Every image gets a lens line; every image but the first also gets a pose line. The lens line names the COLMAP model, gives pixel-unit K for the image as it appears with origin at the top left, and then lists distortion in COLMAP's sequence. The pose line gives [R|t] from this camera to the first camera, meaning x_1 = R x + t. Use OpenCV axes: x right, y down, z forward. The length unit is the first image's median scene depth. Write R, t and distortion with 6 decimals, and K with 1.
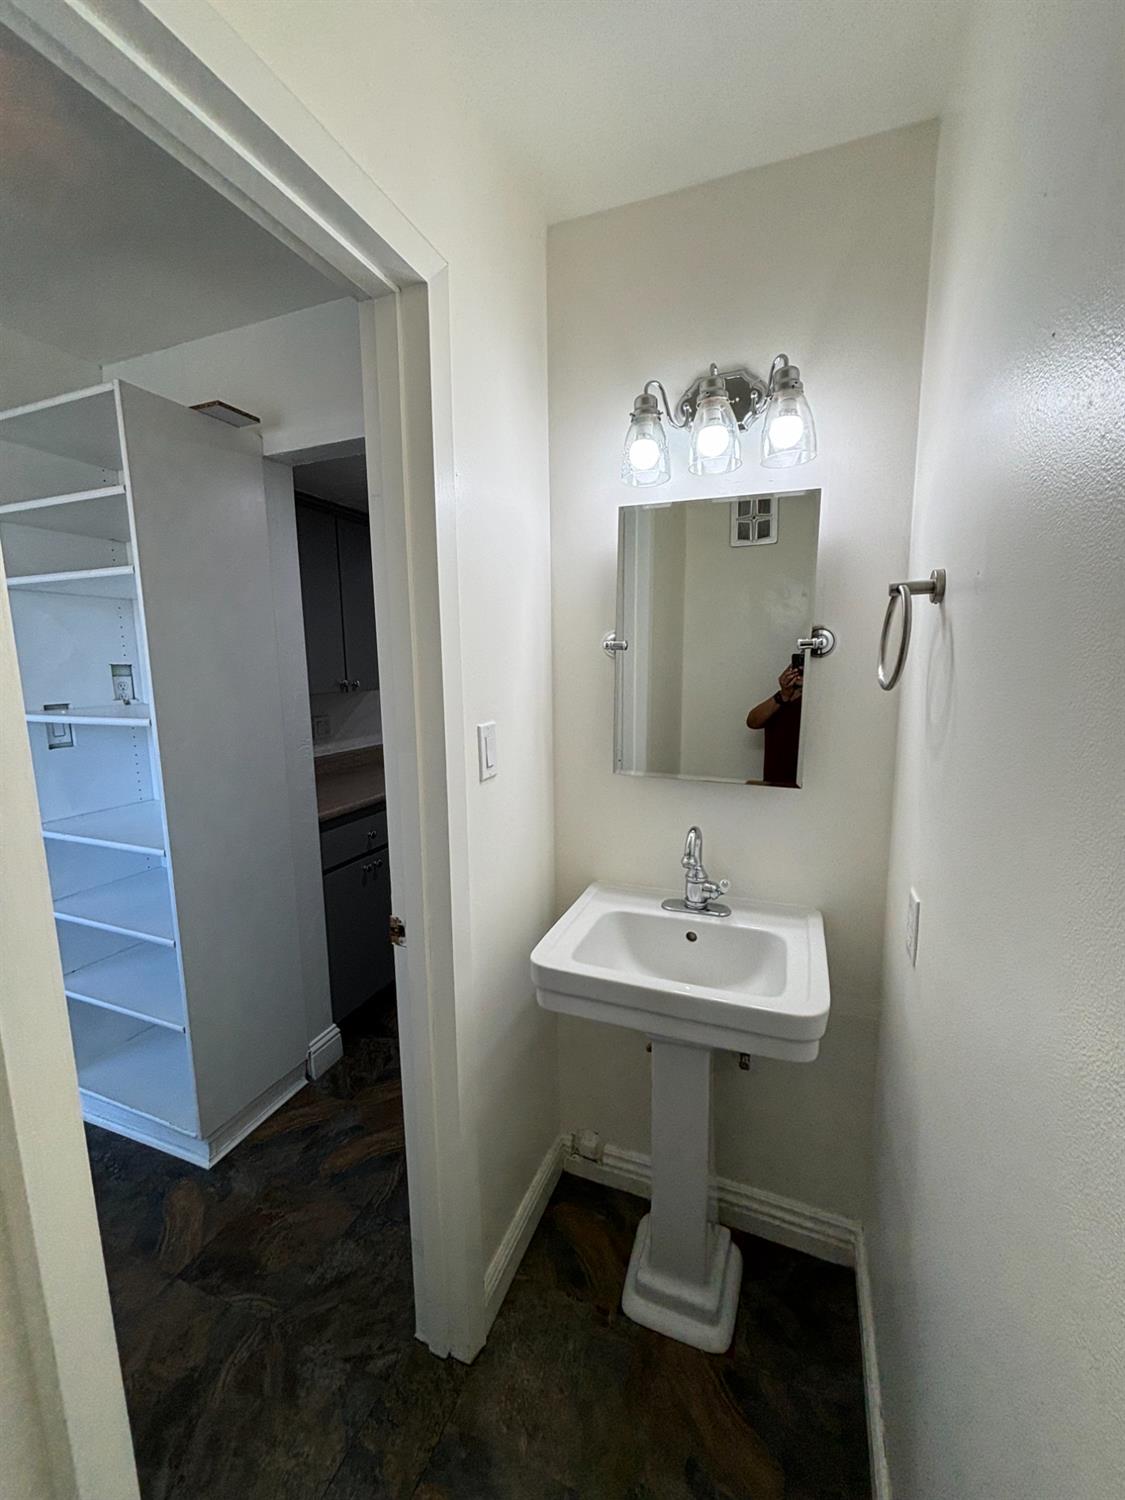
lens RADIAL K [[601.9, 0, 562.5], [0, 601.9, 750.0], [0, 0, 1]] dist [0.000054, 0.000005]
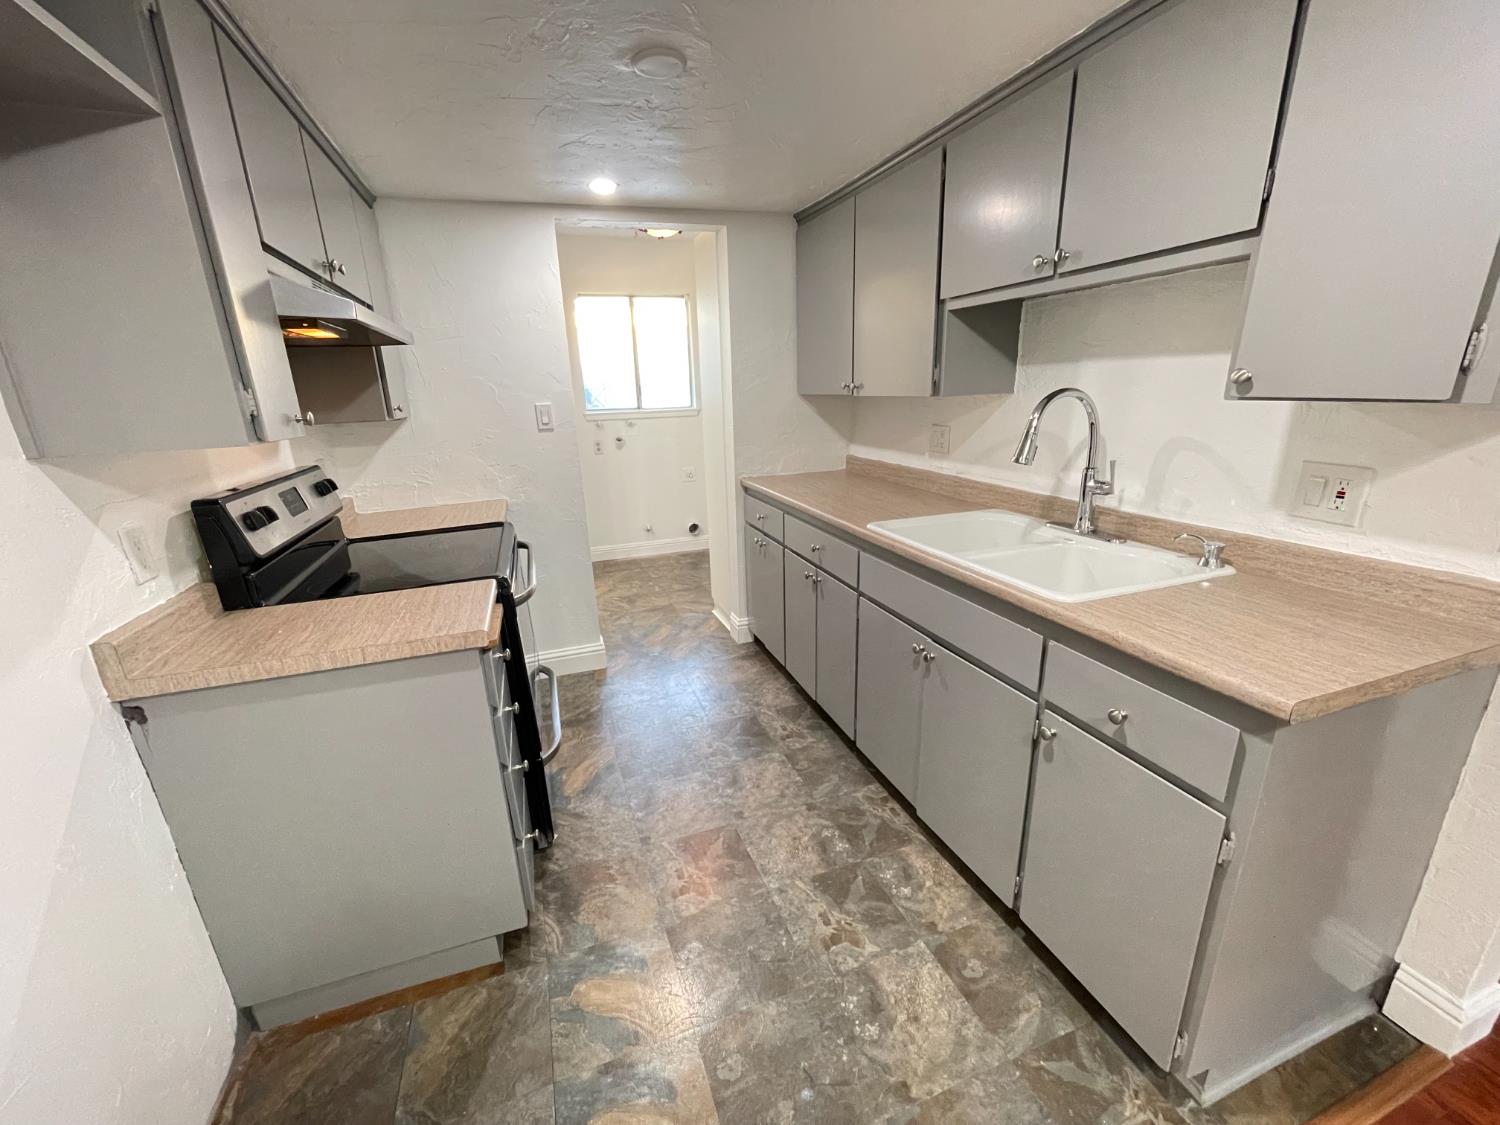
lens RADIAL K [[610.8, 0, 742.6], [0, 610.8, 568.0], [0, 0, 1]] dist [-0.000351, -0.000027]
pose [[-0.756359, 0.225287, -0.614139, 0.661480], [-0.061726, 0.910057, 0.409861, -0.361144], [0.651238, 0.347911, -0.674424, 2.550493]]
